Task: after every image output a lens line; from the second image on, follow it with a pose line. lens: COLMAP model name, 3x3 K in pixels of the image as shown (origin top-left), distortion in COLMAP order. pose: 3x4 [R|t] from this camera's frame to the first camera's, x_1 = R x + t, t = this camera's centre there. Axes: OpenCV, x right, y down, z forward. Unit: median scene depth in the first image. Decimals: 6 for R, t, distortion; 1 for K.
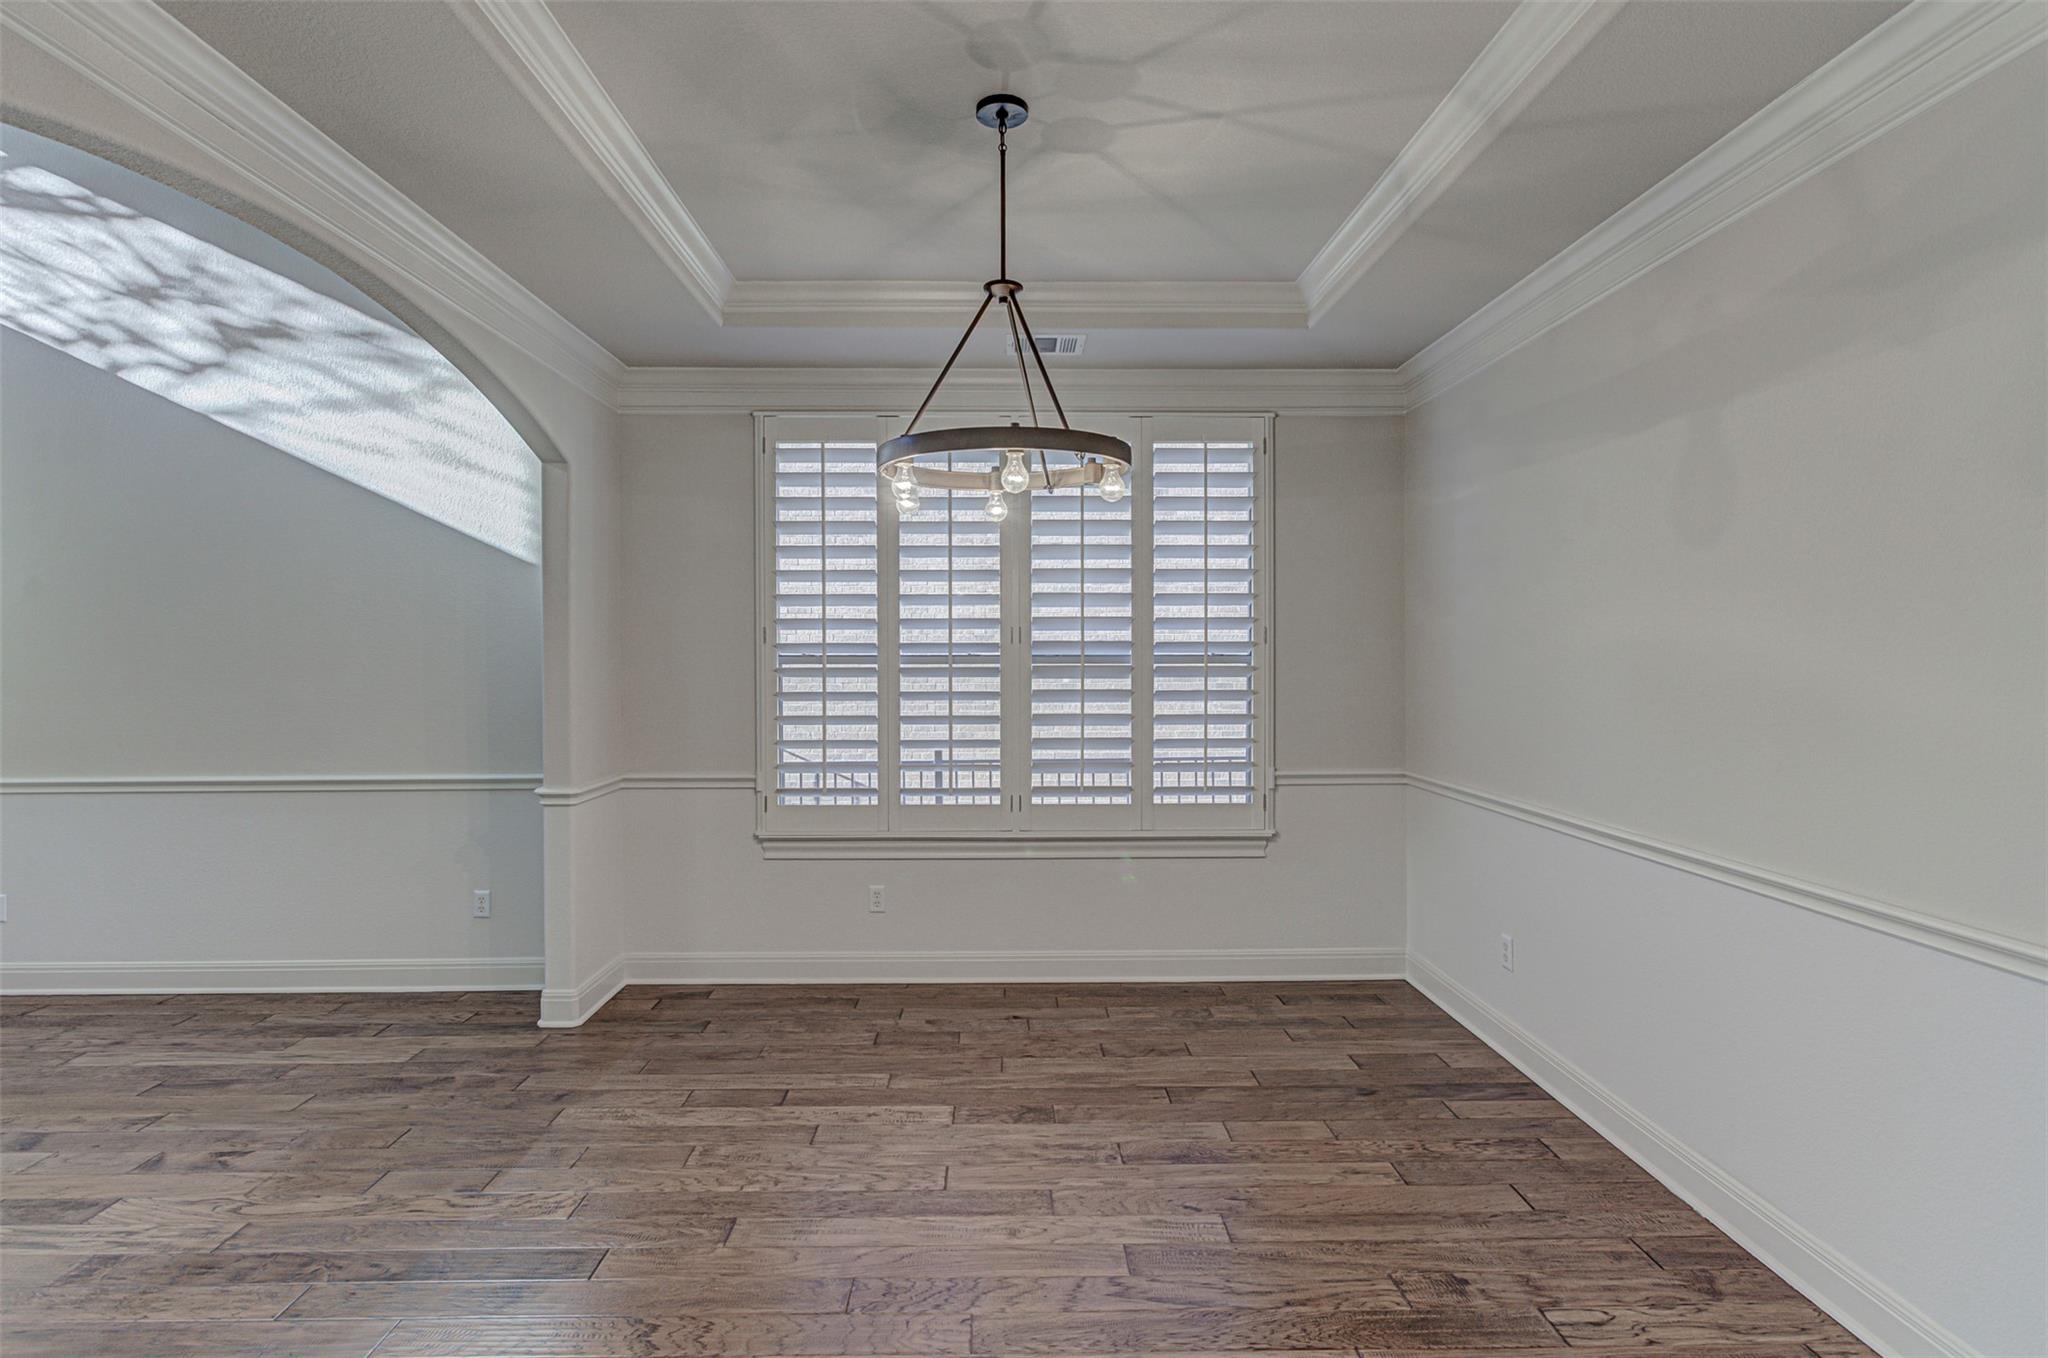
lens RADIAL K [[1028.8, 0, 1011.3], [0, 1028.8, 667.3], [0, 0, 1]] dist [-0.004351, -0.000890]
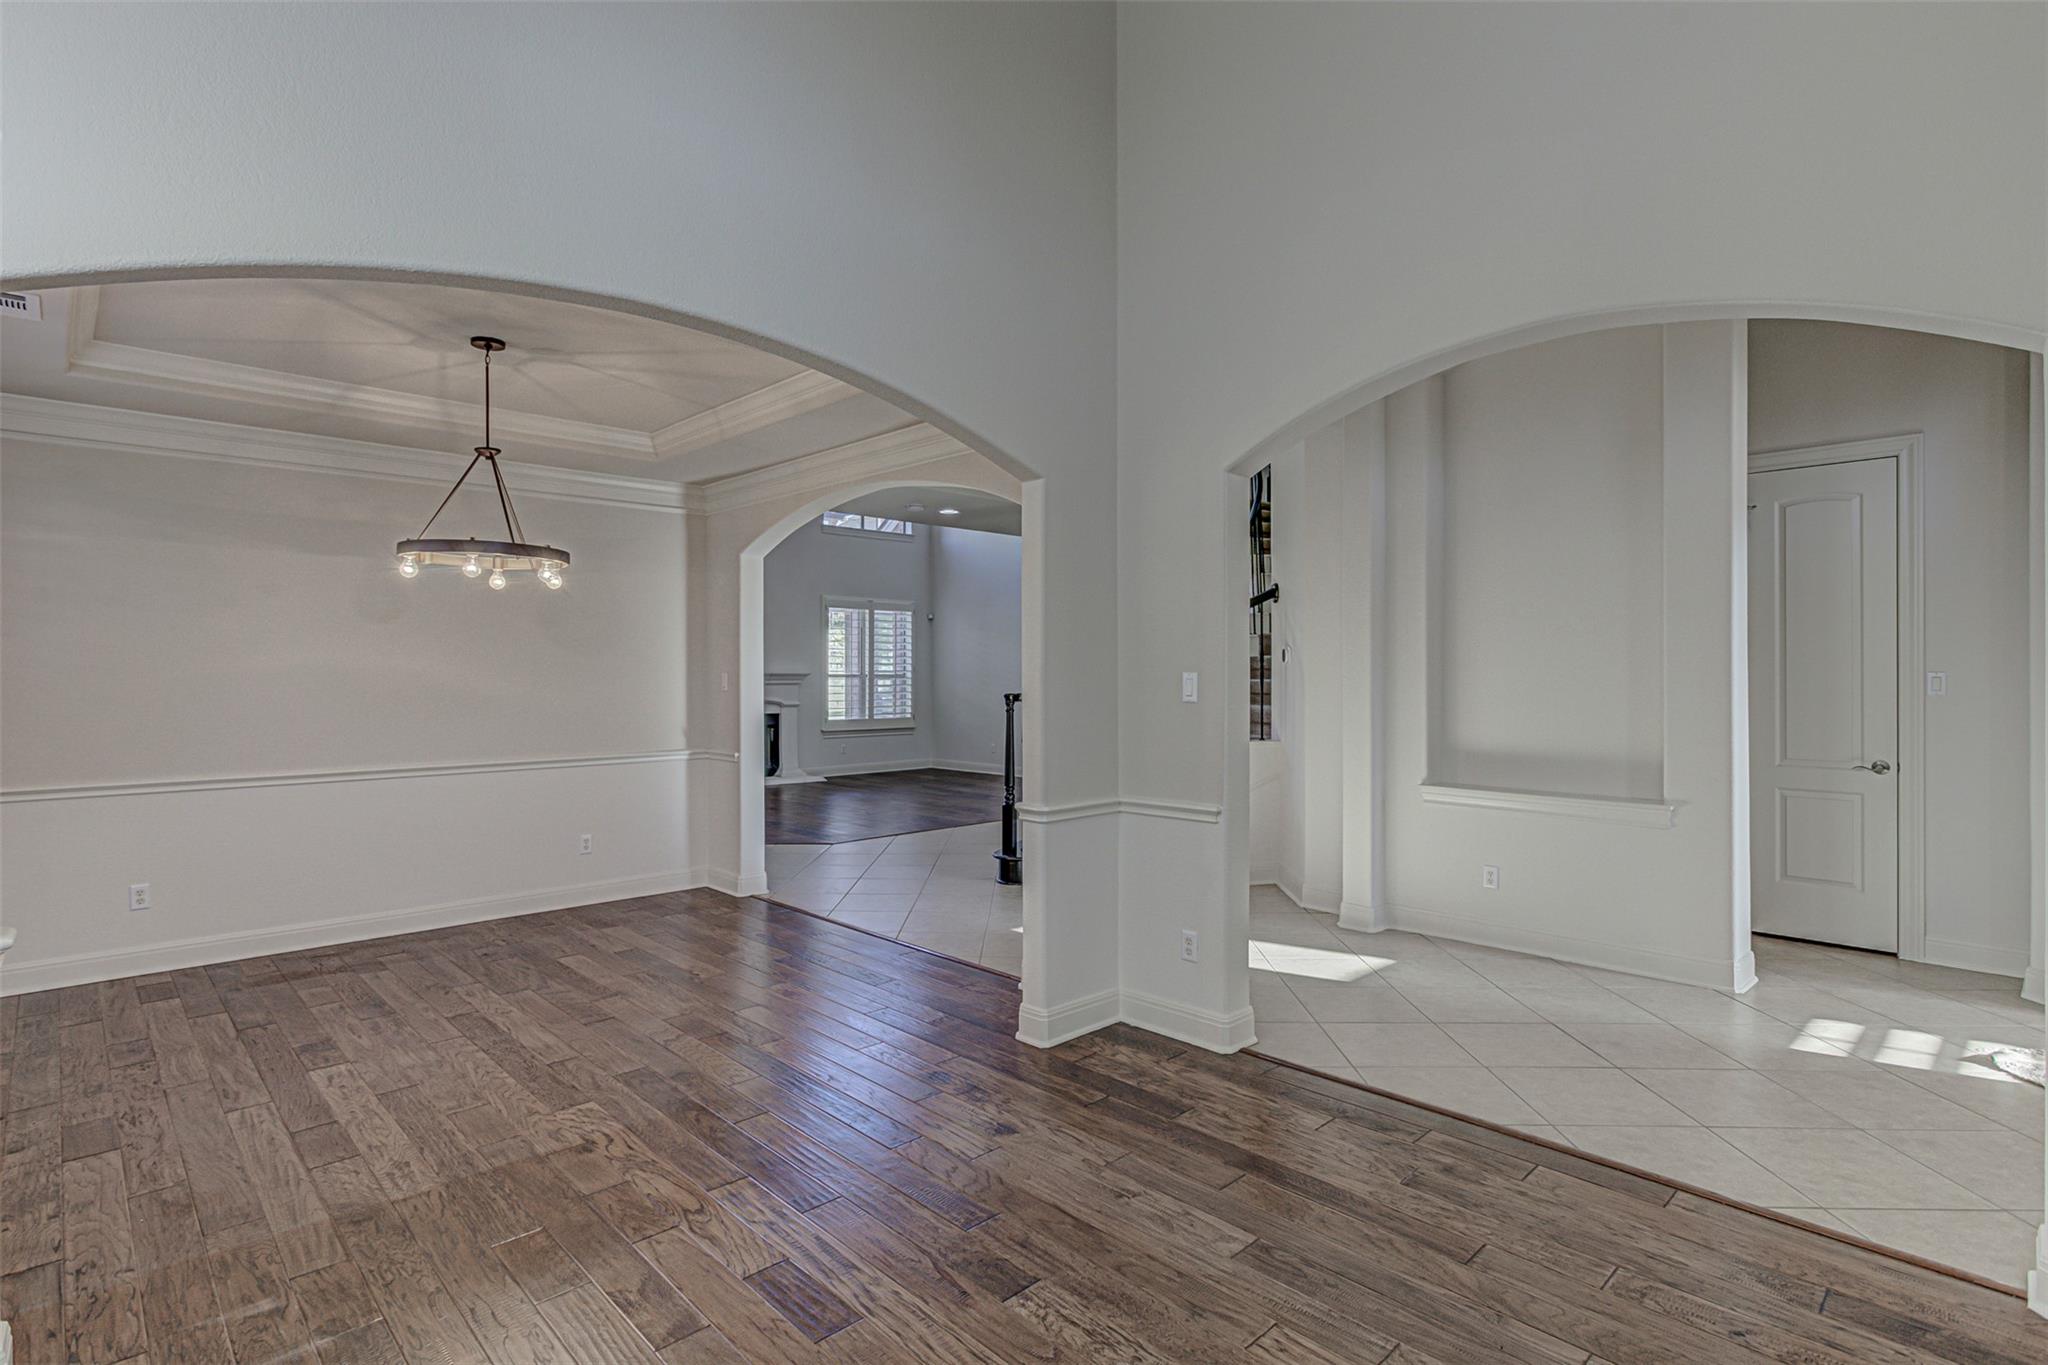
lens RADIAL K [[1028.8, 0, 1022.3], [0, 1028.8, 677.2], [0, 0, 1]] dist [-0.004351, -0.000890]
pose [[-0.692552, 0.001573, 0.721367, -1.582133], [0.009434, 0.999932, 0.006876, -0.008643], [-0.721307, 0.011568, -0.692519, 1.351593]]
